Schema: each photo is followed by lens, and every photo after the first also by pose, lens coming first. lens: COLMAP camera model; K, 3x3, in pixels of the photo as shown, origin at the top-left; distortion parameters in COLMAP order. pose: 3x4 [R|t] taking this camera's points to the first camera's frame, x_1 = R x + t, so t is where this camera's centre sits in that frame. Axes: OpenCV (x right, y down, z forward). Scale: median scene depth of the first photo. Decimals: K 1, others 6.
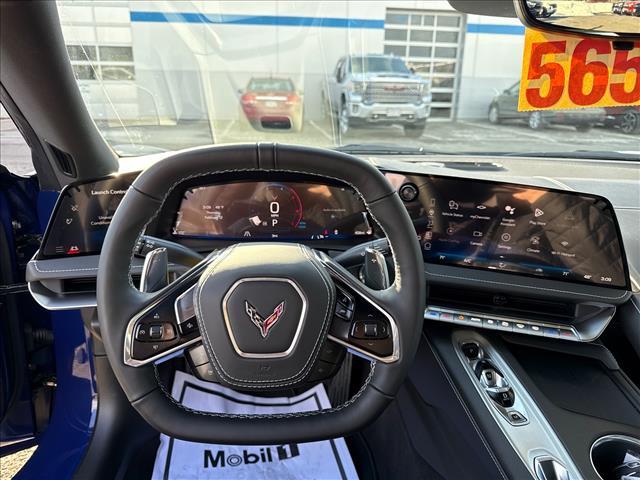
lens RADIAL K [[452.8, 0, 325.2], [0, 452.8, 245.9], [0, 0, 1]] dist [0.015469, -0.039016]
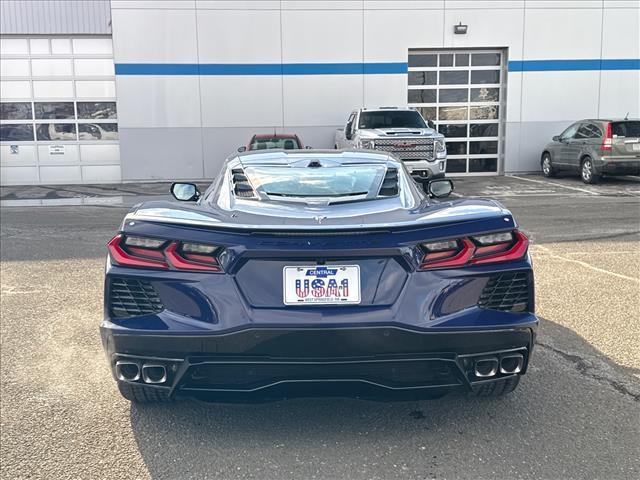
lens RADIAL K [[726.3, 0, 317.6], [0, 726.3, 242.6], [0, 0, 1]] dist [0.153292, 0.000000]
pose [[0.997842, -0.021867, -0.061916, 0.051224], [0.010345, 0.983500, -0.180615, 0.103904], [0.064843, 0.179584, 0.981603, -0.388570]]
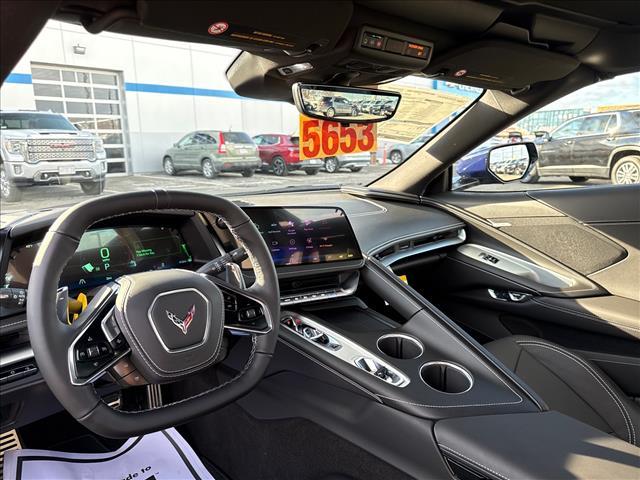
lens RADIAL K [[452.8, 0, 319.5], [0, 452.8, 240.7], [0, 0, 1]] dist [0.015469, -0.039016]
pose [[0.780982, -0.152516, 0.605645, -0.023232], [0.224802, 0.973376, -0.044764, 0.003467], [-0.582693, 0.171110, 0.794475, -0.013071]]
